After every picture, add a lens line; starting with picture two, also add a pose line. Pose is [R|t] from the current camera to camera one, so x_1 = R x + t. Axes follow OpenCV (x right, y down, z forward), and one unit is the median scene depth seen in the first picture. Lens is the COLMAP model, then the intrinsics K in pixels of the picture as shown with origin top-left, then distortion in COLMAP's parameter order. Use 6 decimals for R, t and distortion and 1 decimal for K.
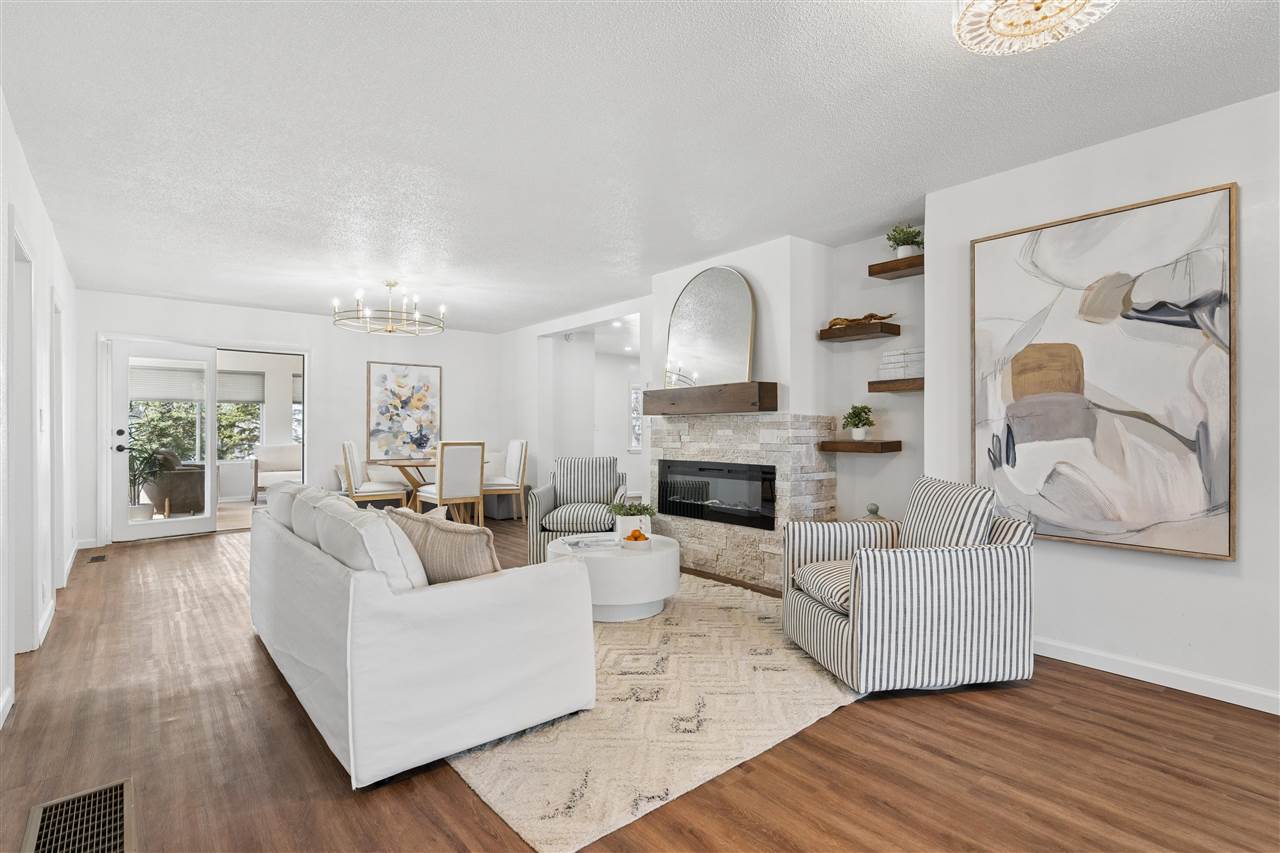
lens RADIAL K [[614.9, 0, 636.9], [0, 614.9, 426.6], [0, 0, 1]] dist [-0.001047, -0.000730]
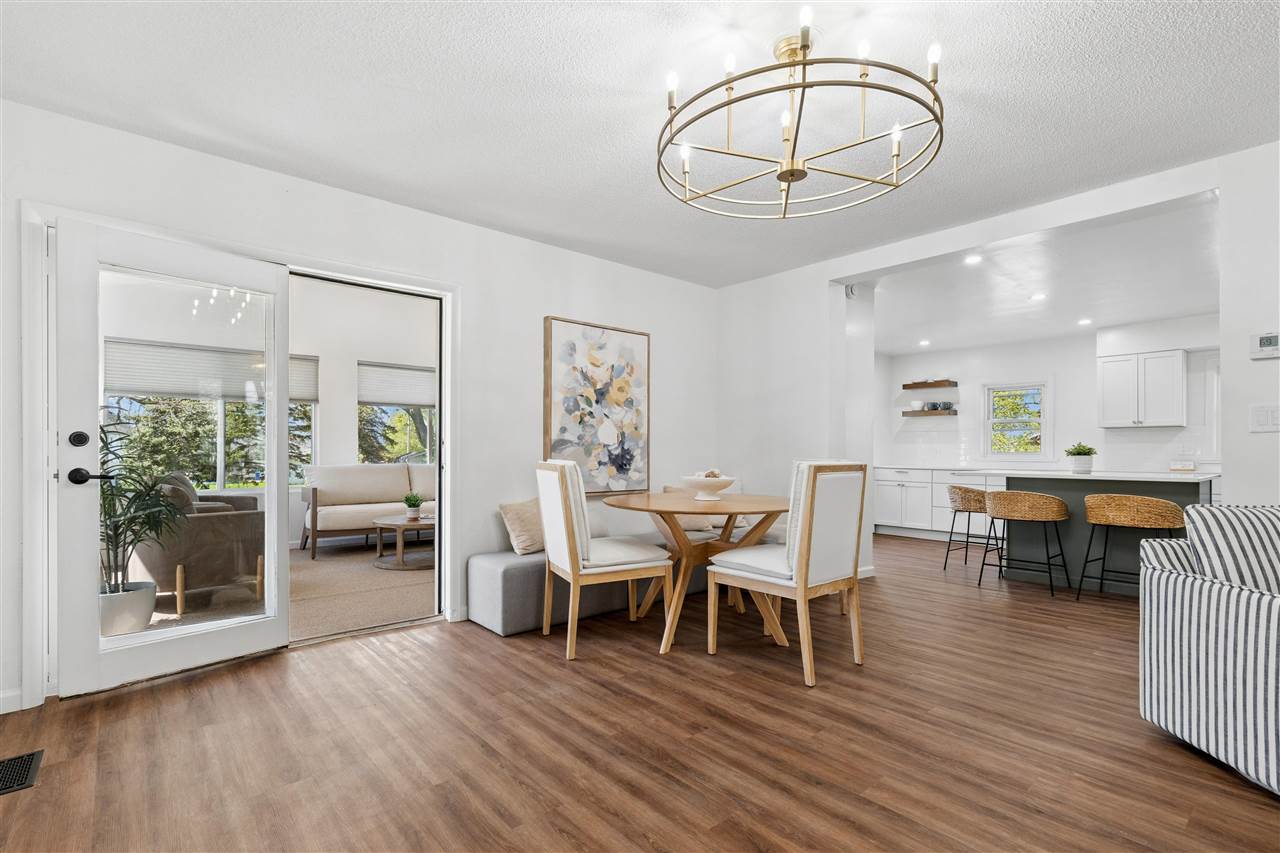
lens RADIAL K [[591.4, 0, 636.7], [0, 591.4, 451.2], [0, 0, 1]] dist [-0.001023, 0.000374]
pose [[0.999610, 0.003790, 0.027651, -0.667325], [-0.004043, 0.999951, 0.009075, 0.018267], [-0.027615, -0.009183, 0.999576, 0.831202]]
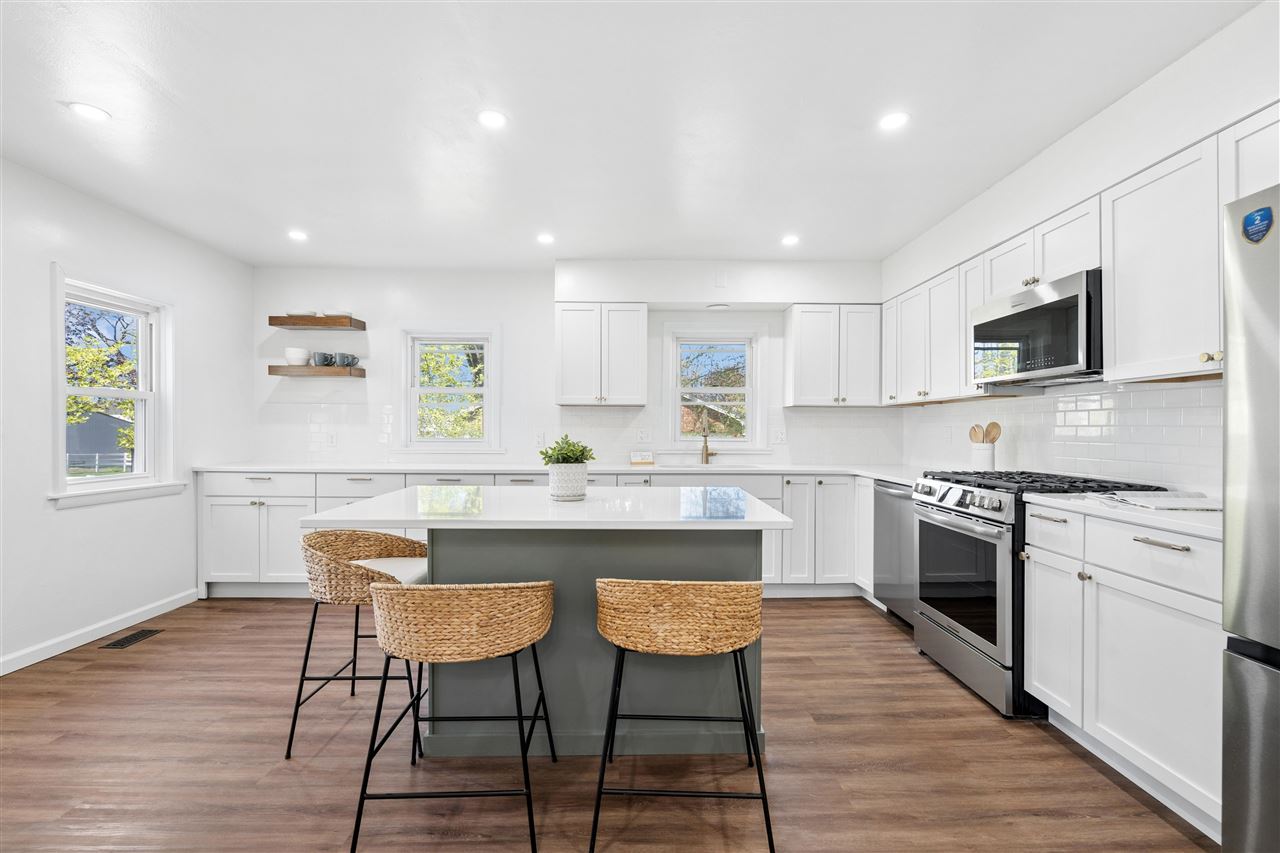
lens RADIAL K [[591.4, 0, 634.5], [0, 591.4, 424.0], [0, 0, 1]] dist [-0.001023, 0.000374]
pose [[0.623629, 0.003271, 0.781714, -0.158321], [-0.012568, 0.999904, 0.005842, -0.007082], [-0.781619, -0.013468, 0.623610, 1.574612]]
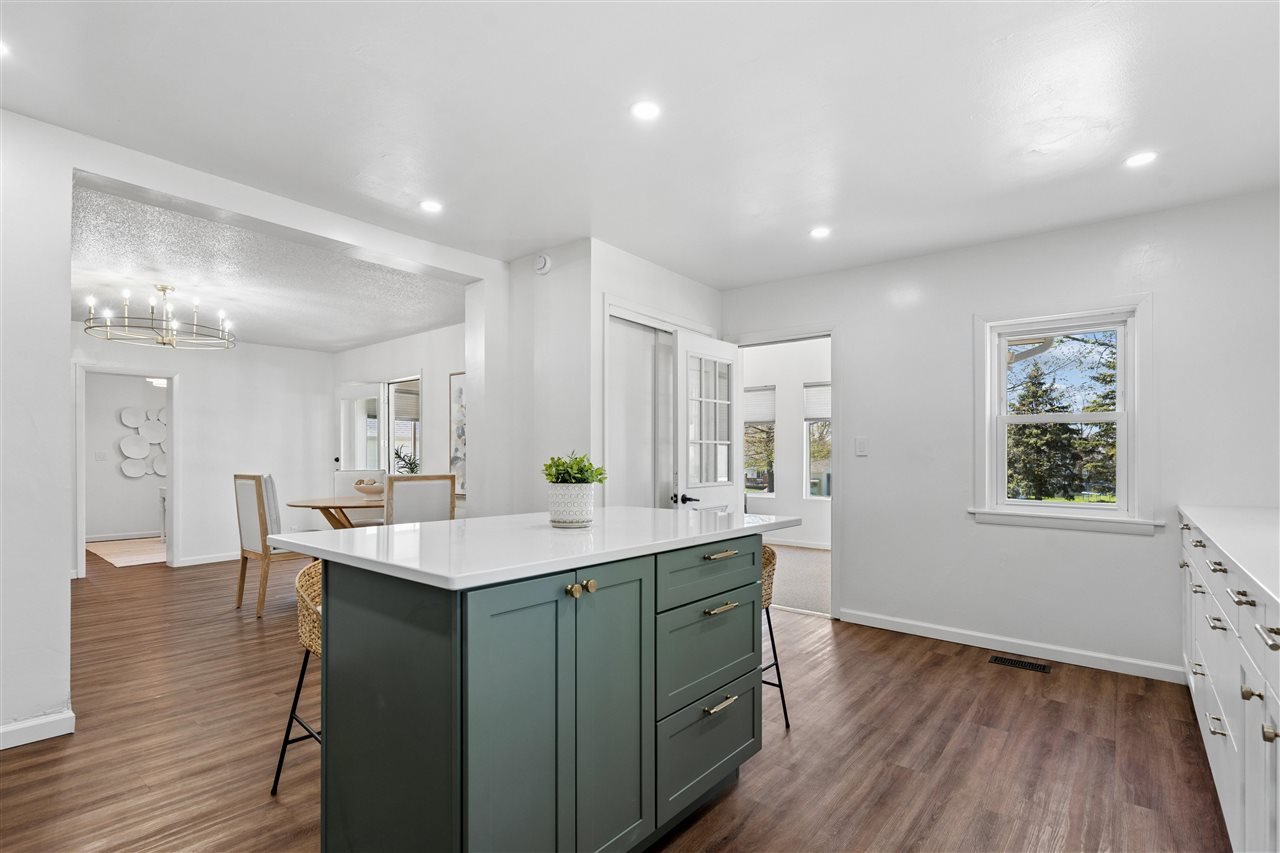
lens RADIAL K [[614.9, 0, 652.2], [0, 614.9, 459.3], [0, 0, 1]] dist [-0.001047, -0.000730]
pose [[0.216662, 0.001466, -0.976246, 0.767253], [0.007763, 0.999965, 0.003224, 0.014138], [0.976216, -0.008277, 0.216643, 1.946618]]
